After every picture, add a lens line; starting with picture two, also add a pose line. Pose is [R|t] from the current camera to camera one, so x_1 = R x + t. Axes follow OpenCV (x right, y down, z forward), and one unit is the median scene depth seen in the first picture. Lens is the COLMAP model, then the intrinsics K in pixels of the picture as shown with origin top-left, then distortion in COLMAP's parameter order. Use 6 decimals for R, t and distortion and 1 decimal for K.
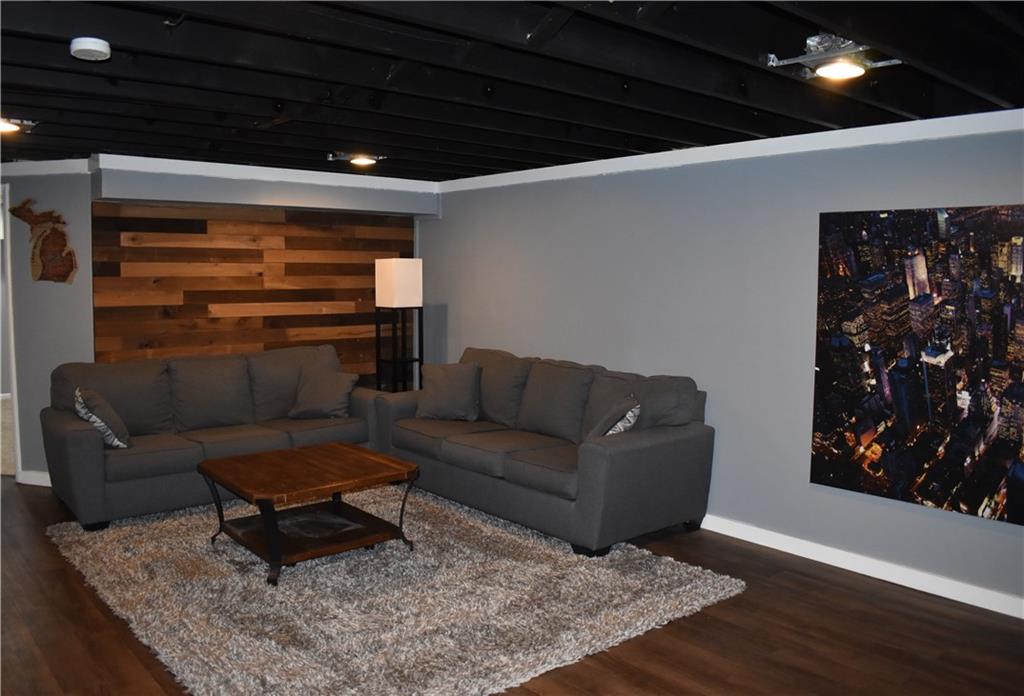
lens RADIAL K [[817.6, 0, 511.2], [0, 817.6, 322.8], [0, 0, 1]] dist [-0.090745, -0.002135]
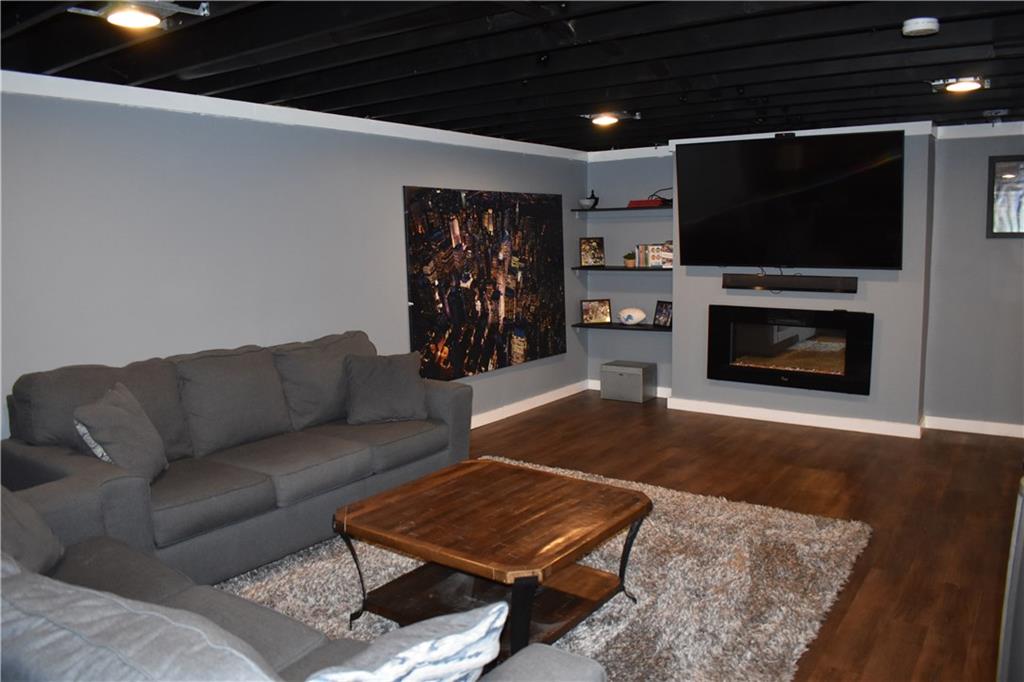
lens RADIAL K [[790.3, 0, 512.0], [0, 790.3, 341.0], [0, 0, 1]] dist [-0.078407, -0.007261]
pose [[-0.241089, -0.126166, 0.962267, -1.022248], [0.081895, 0.985333, 0.149708, -0.071053], [-0.967042, 0.114898, -0.227220, 1.264010]]
